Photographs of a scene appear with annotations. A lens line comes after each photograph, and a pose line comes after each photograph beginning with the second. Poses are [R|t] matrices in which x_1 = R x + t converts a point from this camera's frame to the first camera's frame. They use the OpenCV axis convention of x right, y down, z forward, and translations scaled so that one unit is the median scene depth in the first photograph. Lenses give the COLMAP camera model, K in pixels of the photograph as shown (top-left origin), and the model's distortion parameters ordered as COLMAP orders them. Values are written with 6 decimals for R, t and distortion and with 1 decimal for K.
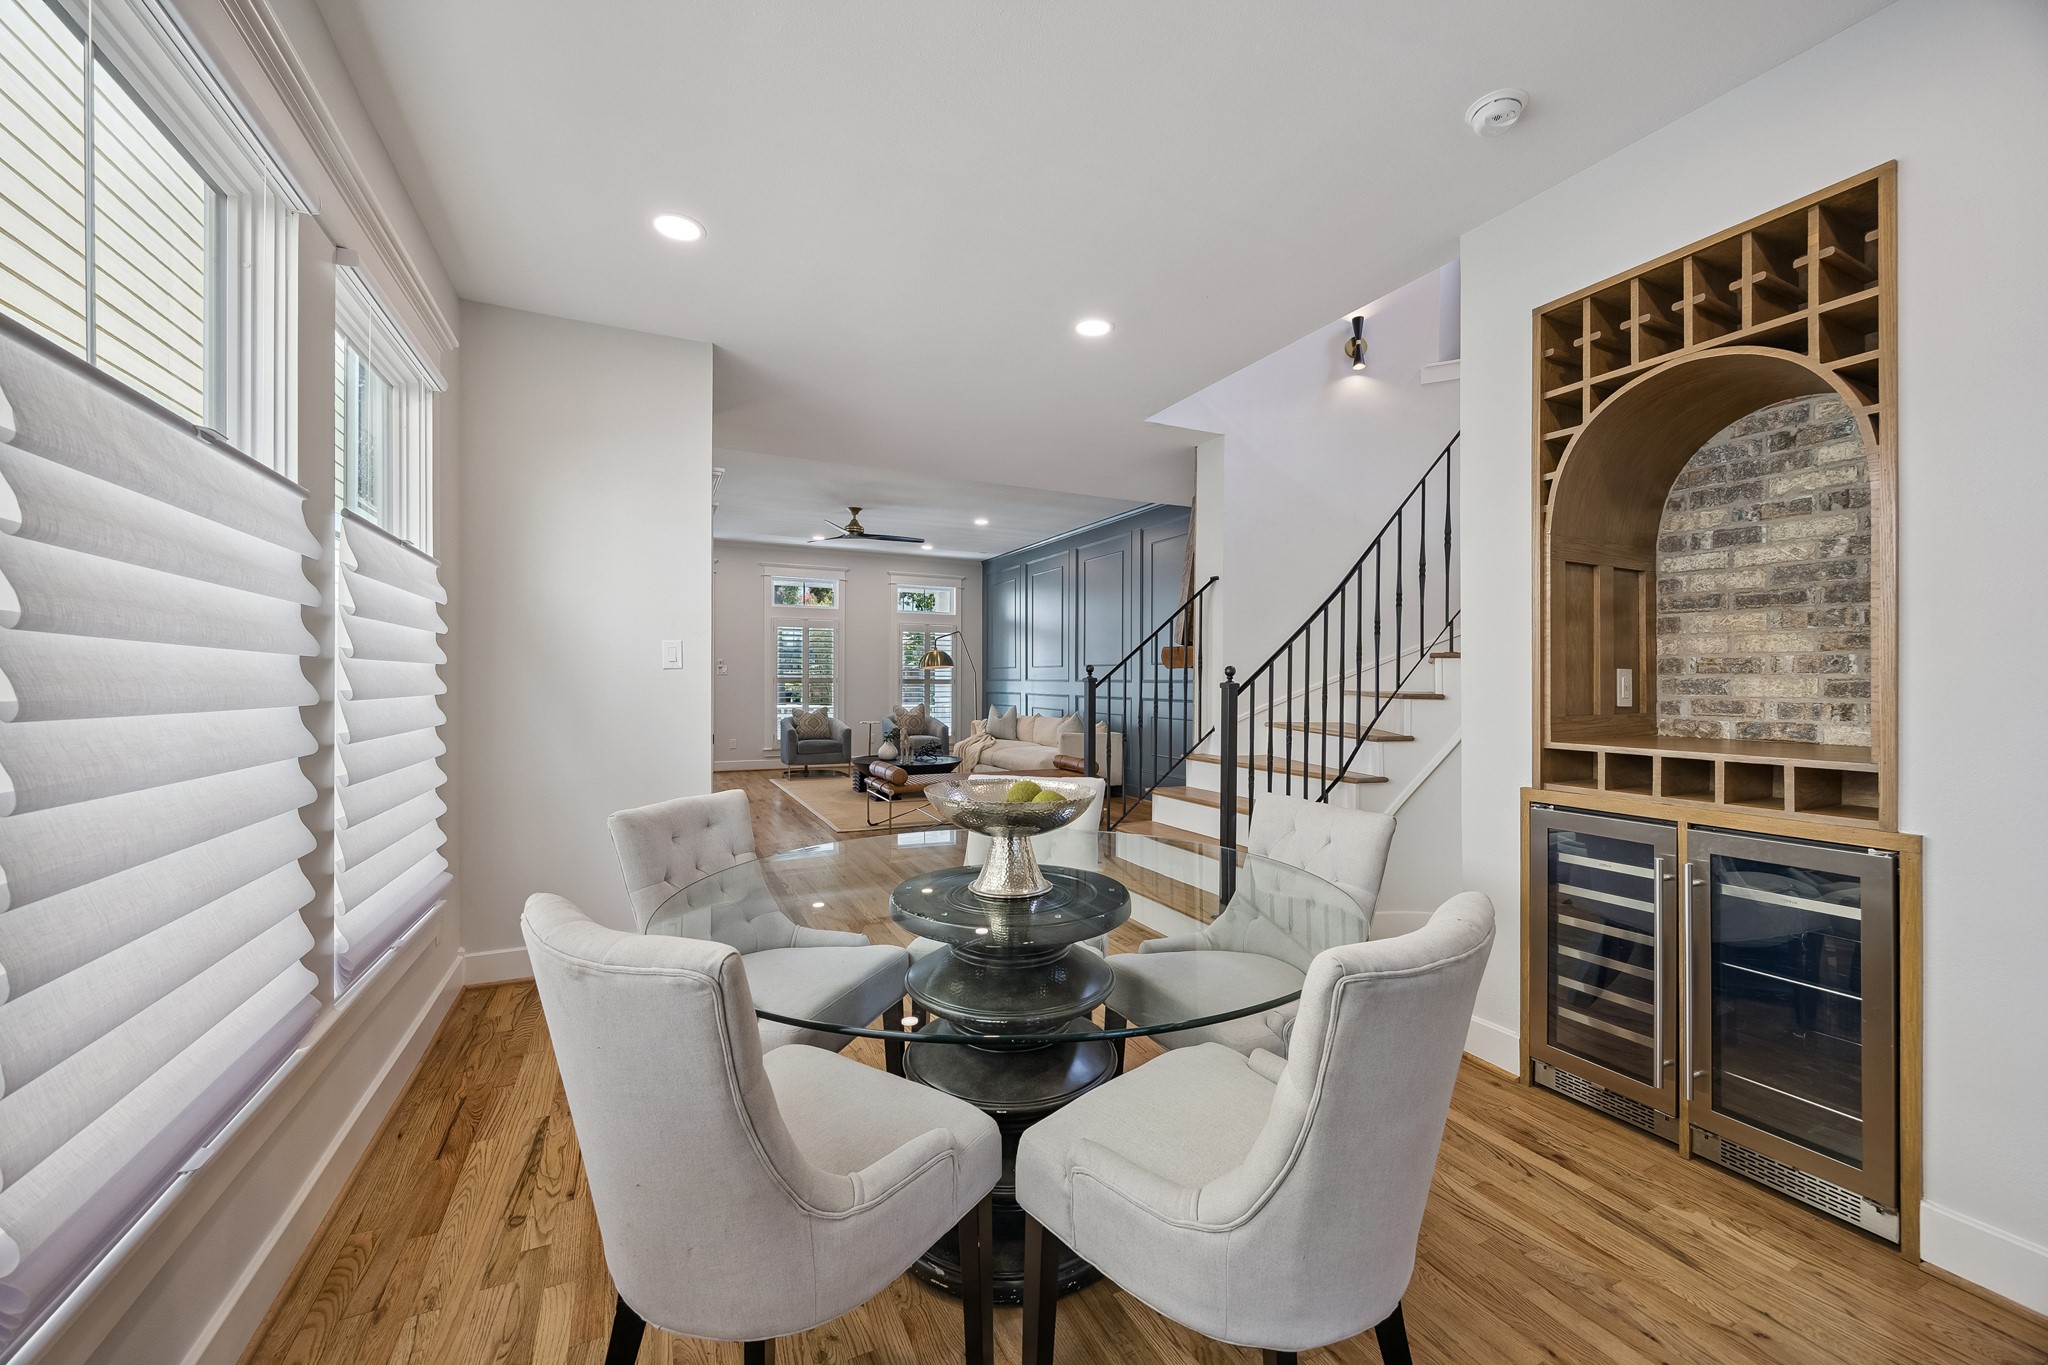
lens RADIAL K [[789.3, 0, 1032.3], [0, 789.3, 677.2], [0, 0, 1]] dist [-0.002599, -0.000206]
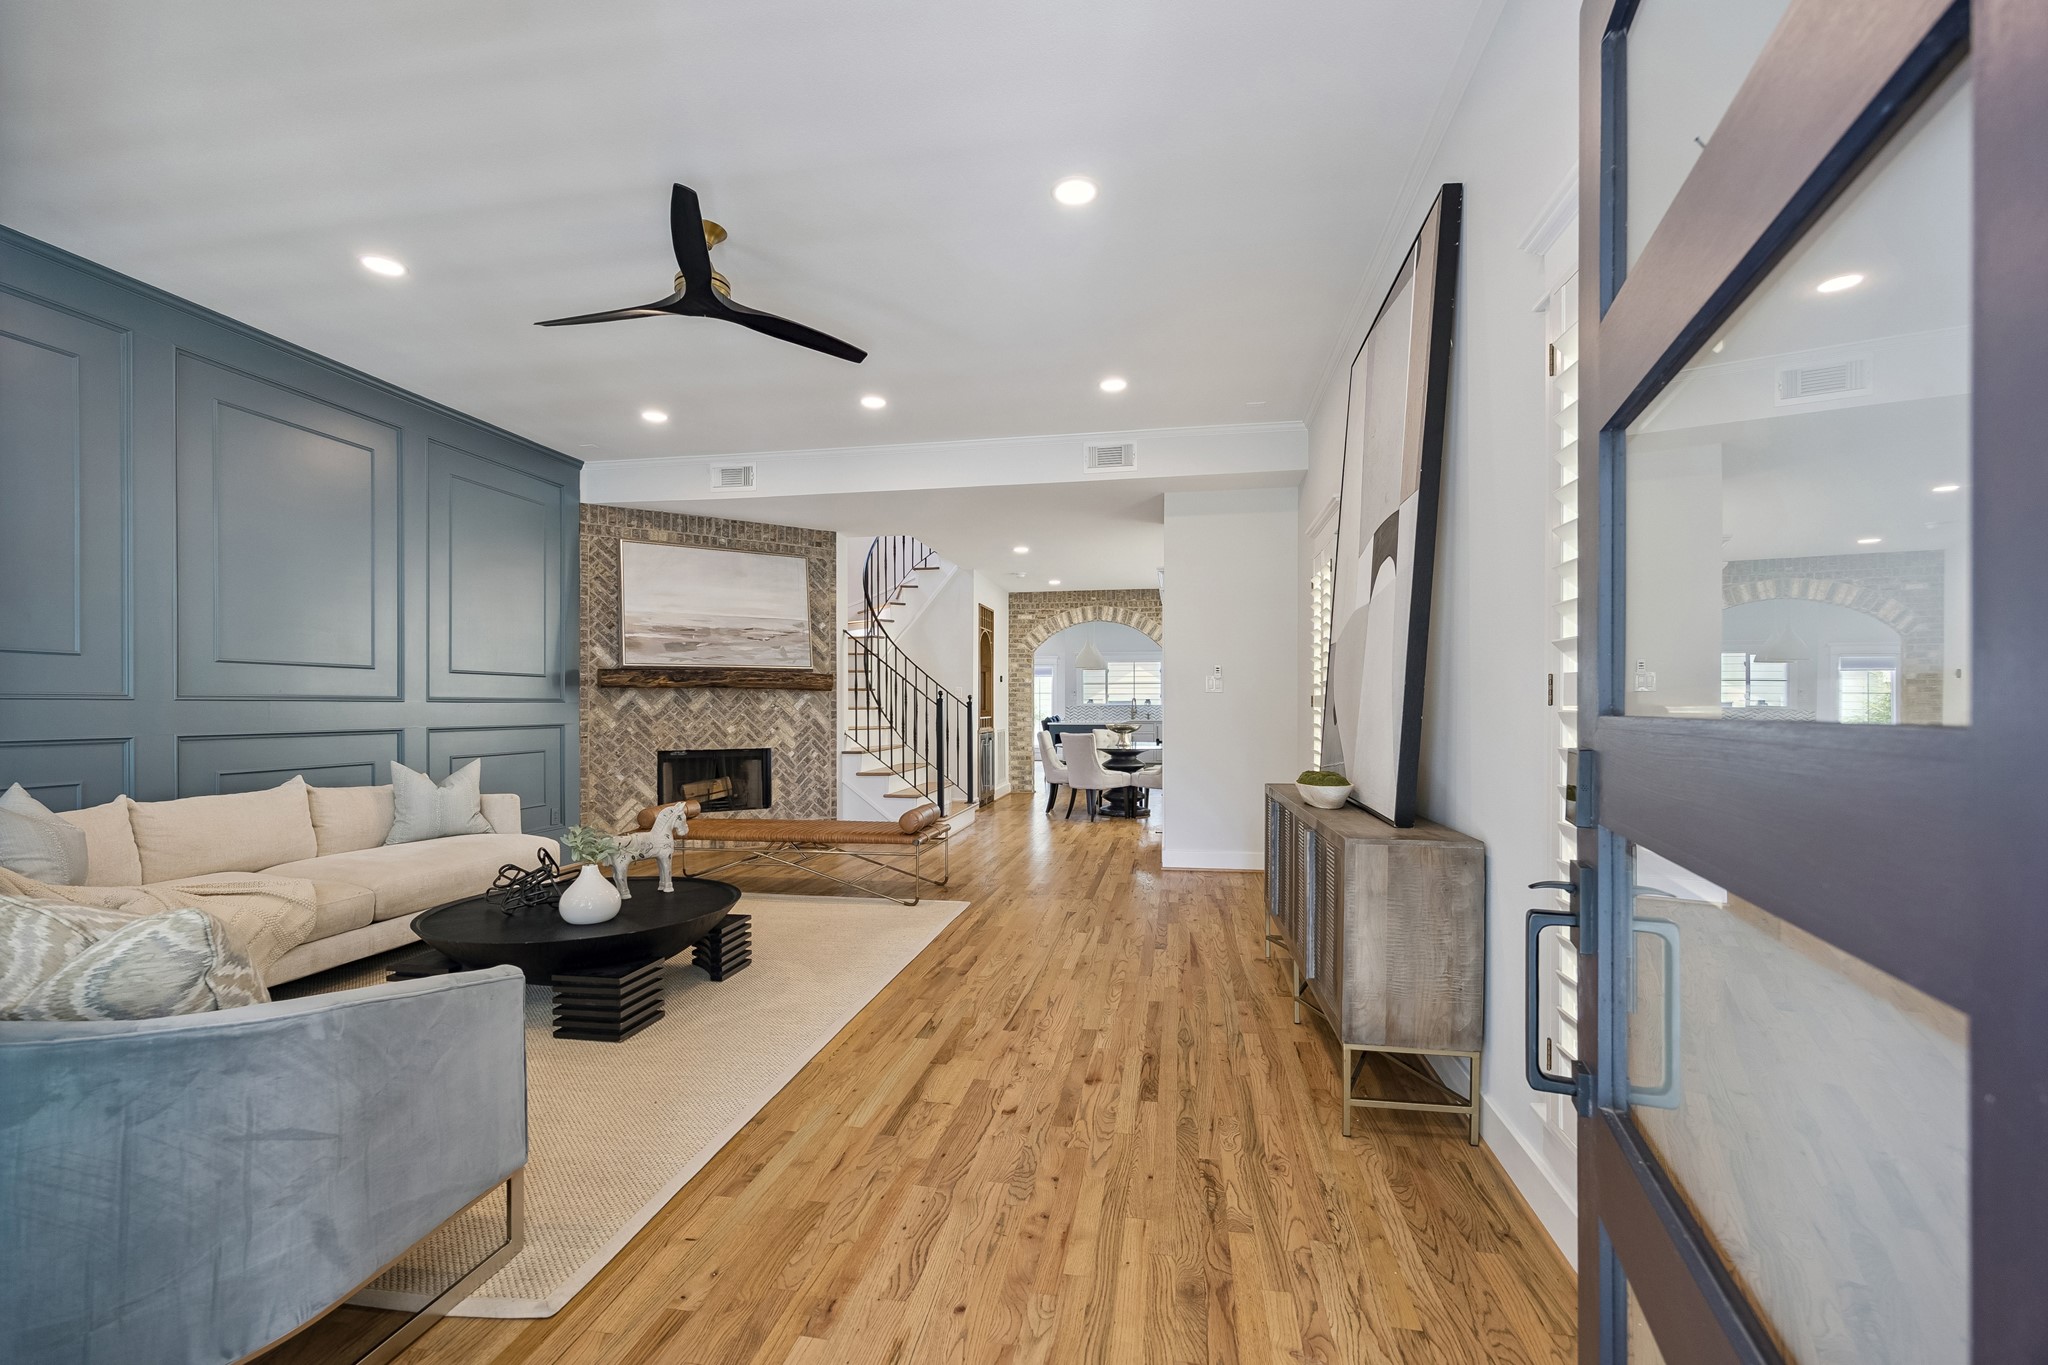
lens RADIAL K [[876.5, 0, 1022.7], [0, 876.5, 708.0], [0, 0, 1]] dist [-0.010247, -0.000114]
pose [[-0.805360, -0.006404, 0.592751, -2.194427], [-0.006367, 0.999977, 0.002152, 0.027102], [-0.592752, -0.002041, -0.805383, 4.623063]]
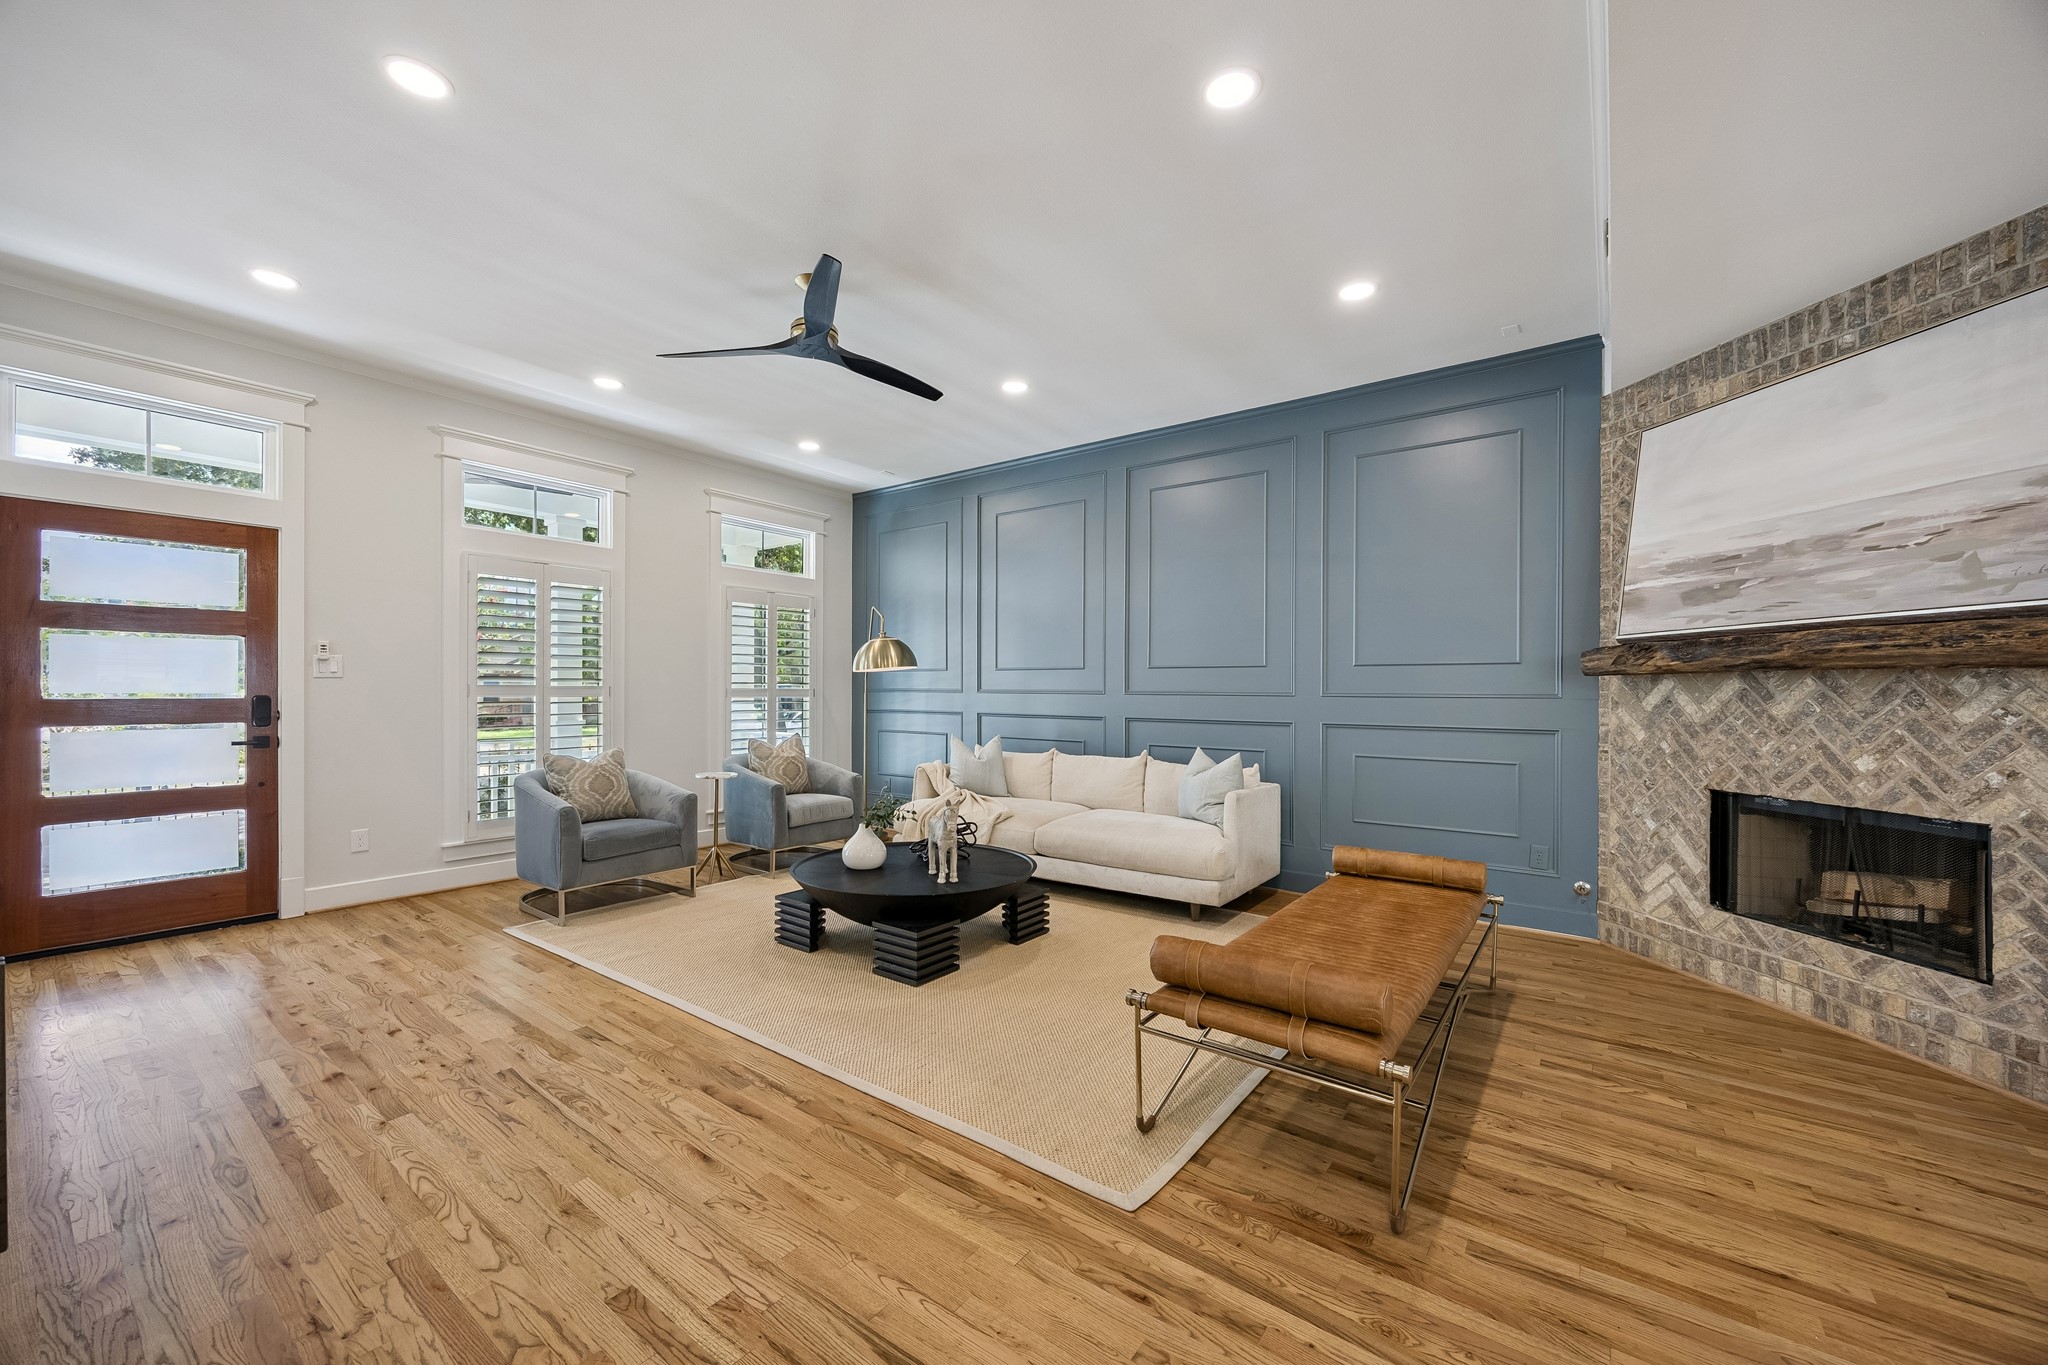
lens RADIAL K [[789.3, 0, 1031.0], [0, 789.3, 692.0], [0, 0, 1]] dist [-0.002599, -0.000206]
pose [[0.890252, -0.001810, 0.455464, -1.169125], [-0.002723, 0.999953, 0.009296, -0.003658], [-0.455460, -0.009516, 0.890206, 2.120645]]
